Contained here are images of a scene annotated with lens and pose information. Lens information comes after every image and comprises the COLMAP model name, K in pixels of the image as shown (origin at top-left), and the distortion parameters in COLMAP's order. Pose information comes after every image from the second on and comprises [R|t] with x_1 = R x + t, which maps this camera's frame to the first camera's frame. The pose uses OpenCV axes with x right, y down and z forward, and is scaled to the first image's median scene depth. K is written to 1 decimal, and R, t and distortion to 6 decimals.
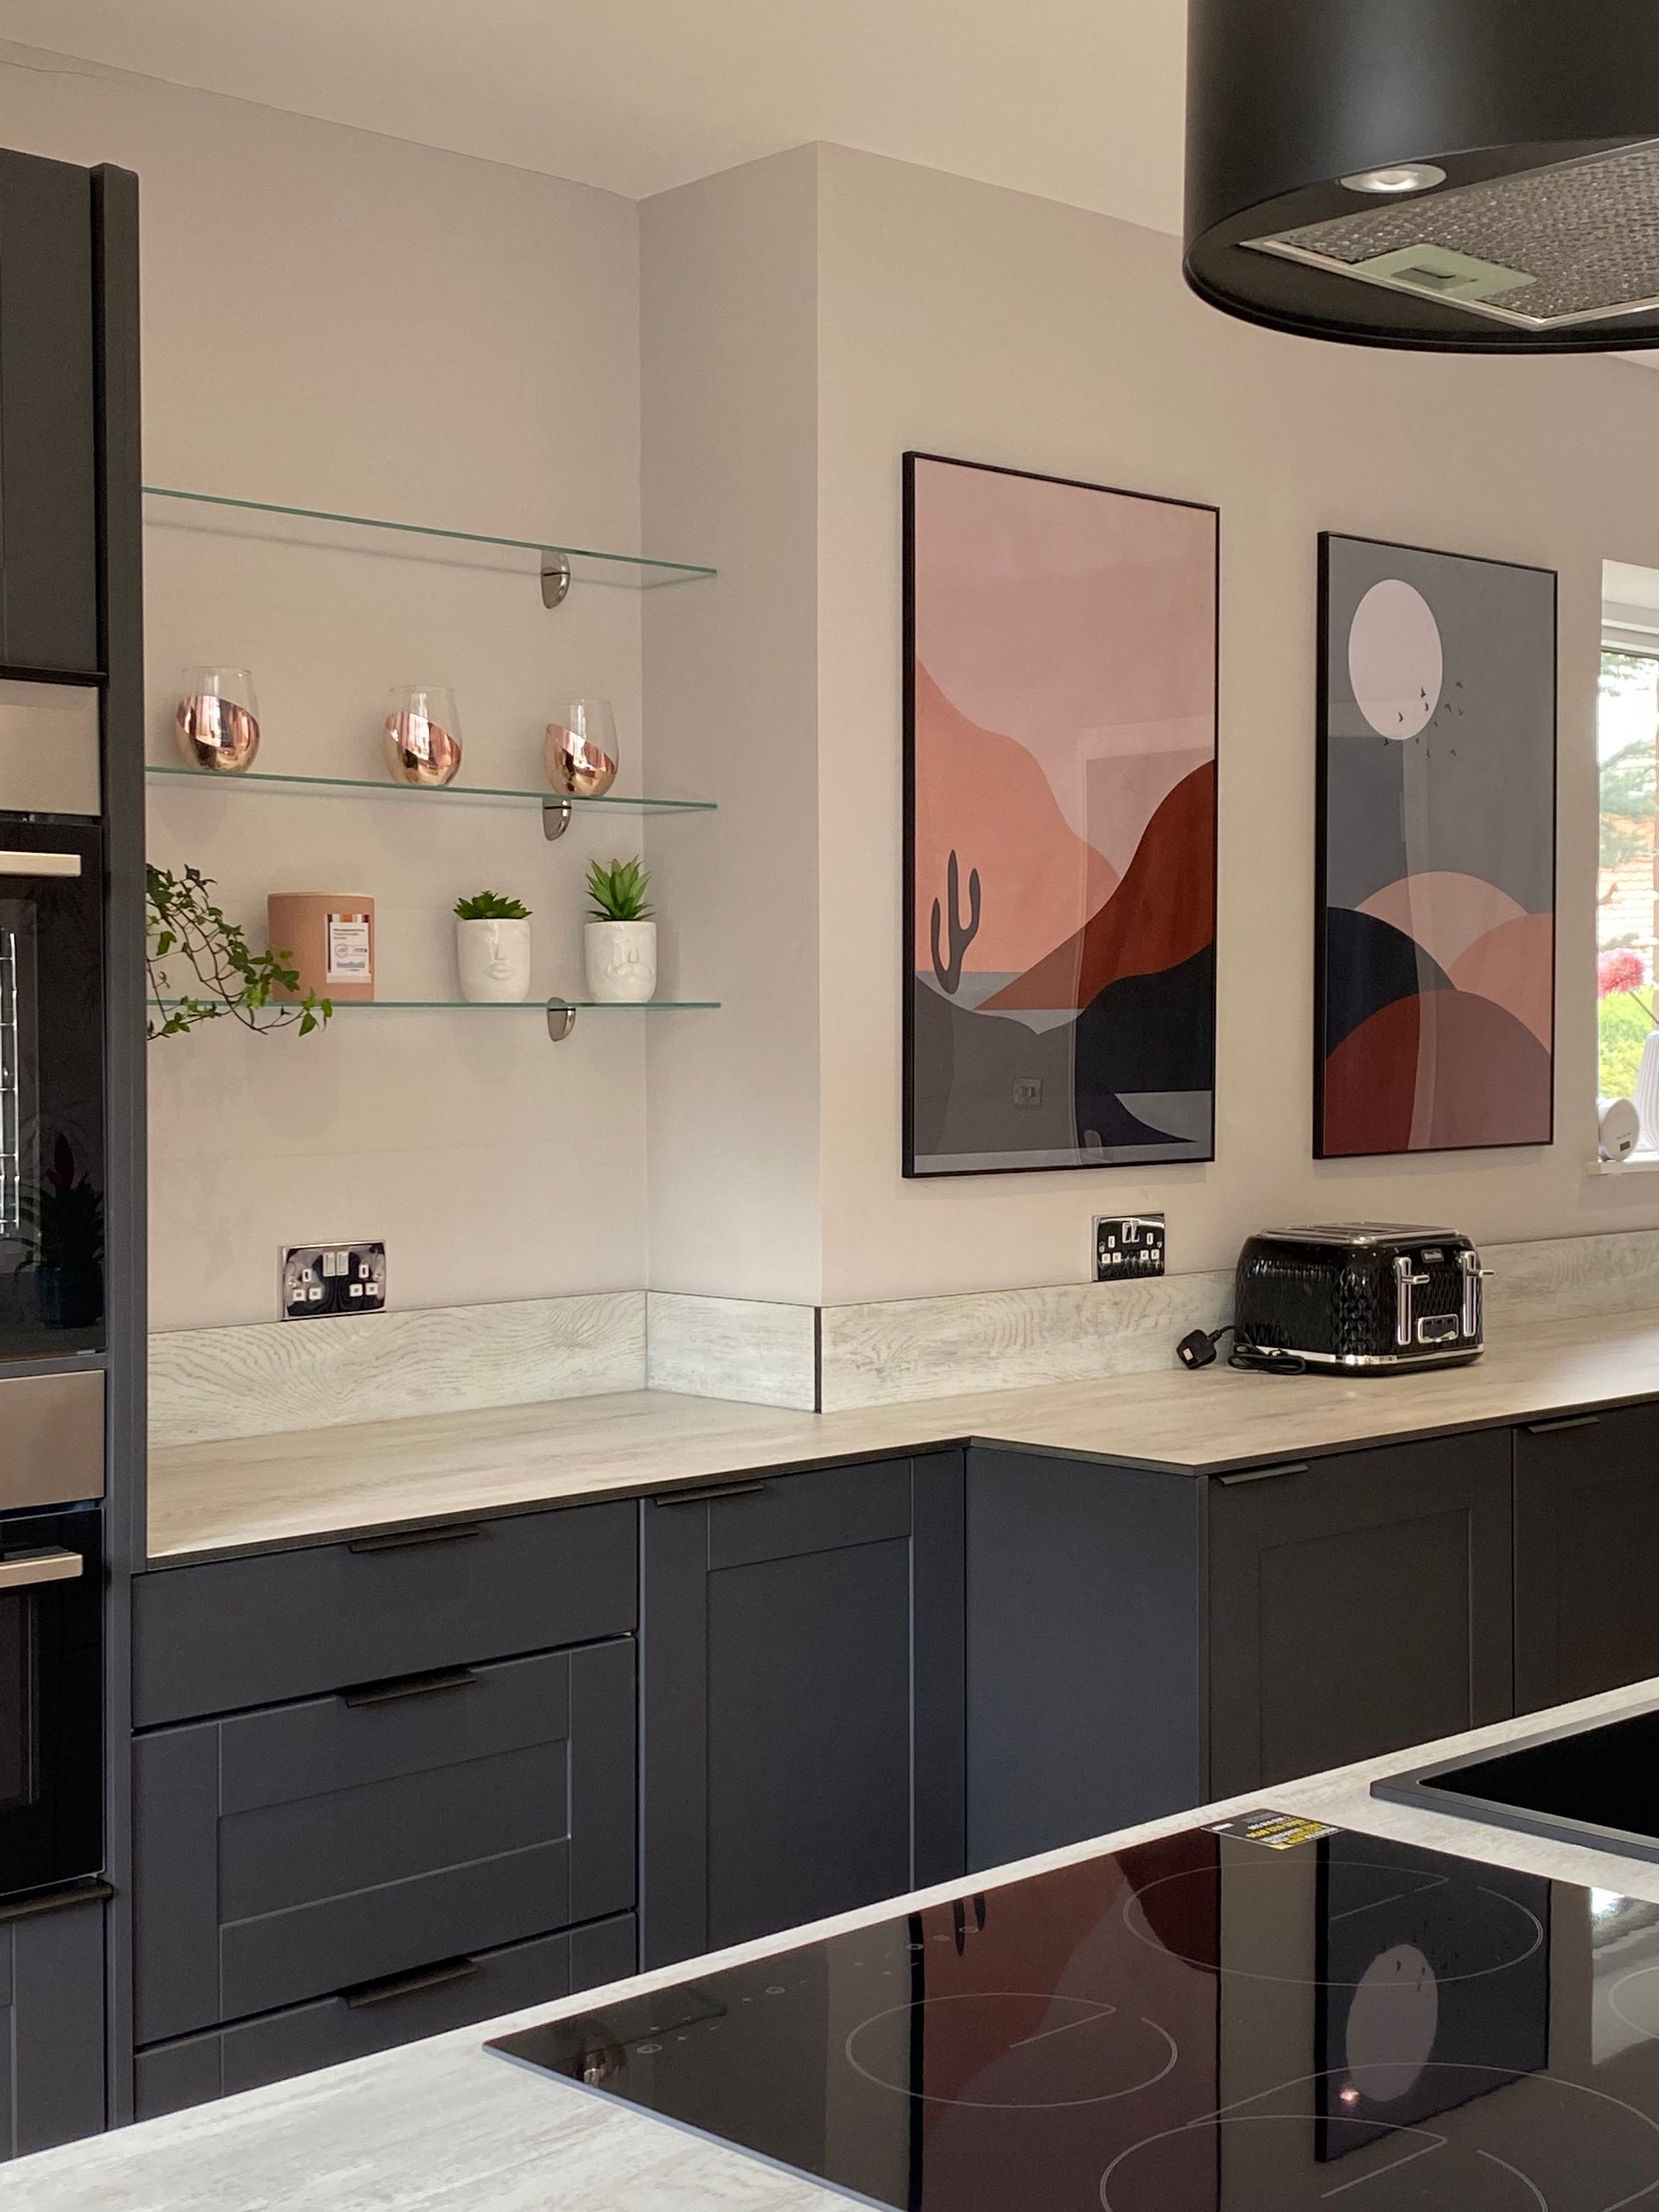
lens RADIAL K [[2963.5, 0, 875.1], [0, 2963.5, 1143.4], [0, 0, 1]] dist [0.108814, 0.000000]
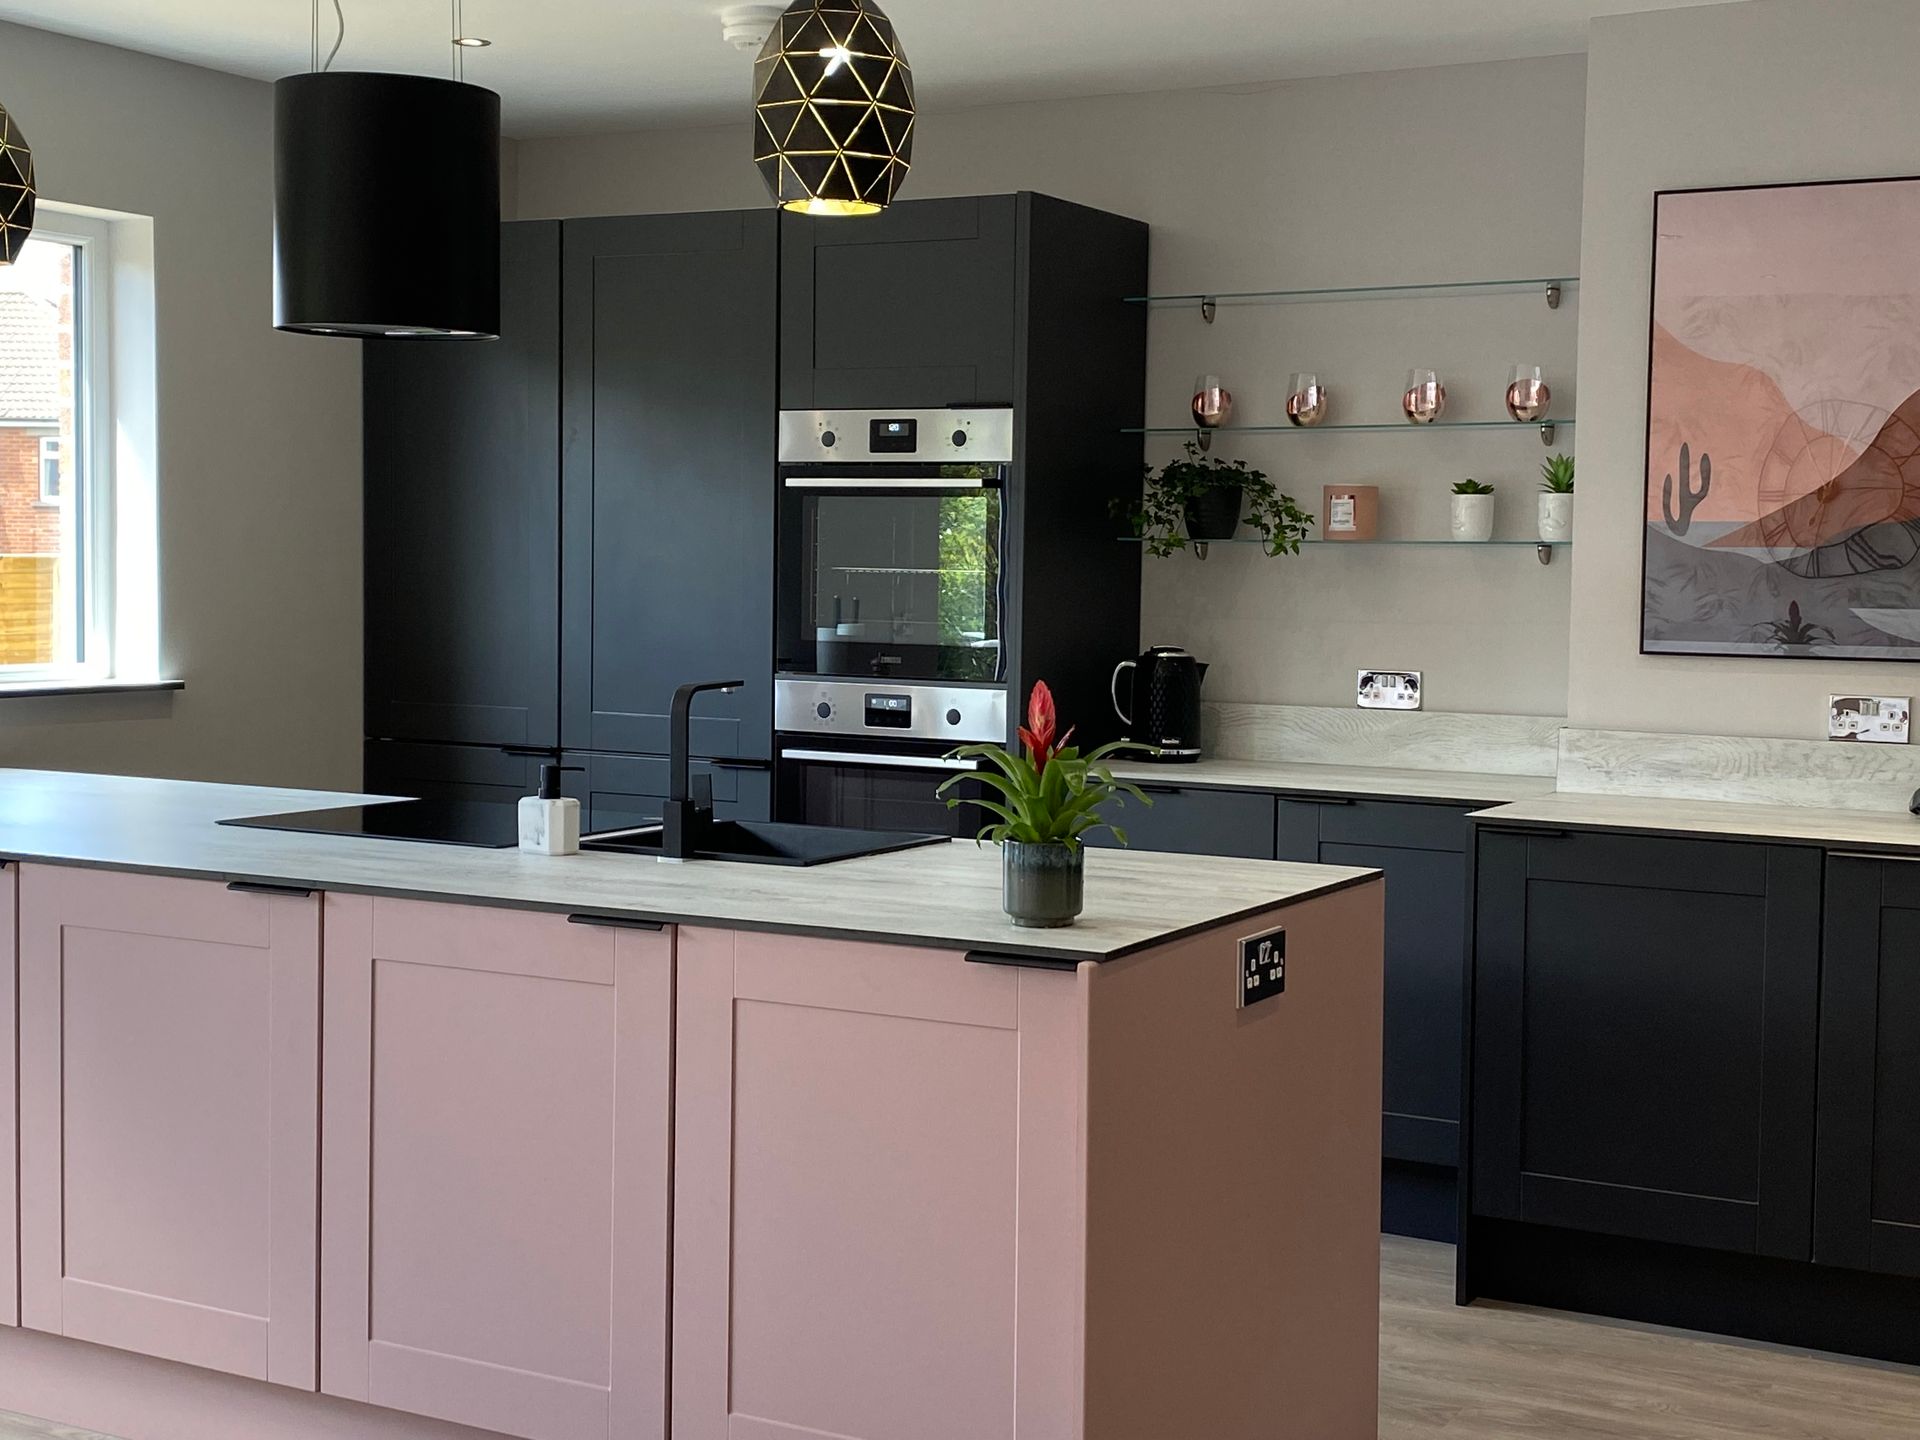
lens RADIAL K [[2572.3, 0, 945.0], [0, 2572.3, 706.9], [0, 0, 1]] dist [0.108814, 0.000000]
pose [[0.276459, 0.062682, -0.958979, 1.224156], [-0.054920, 0.997270, 0.049352, -0.007783], [0.959455, 0.039024, 0.279147, 0.263175]]
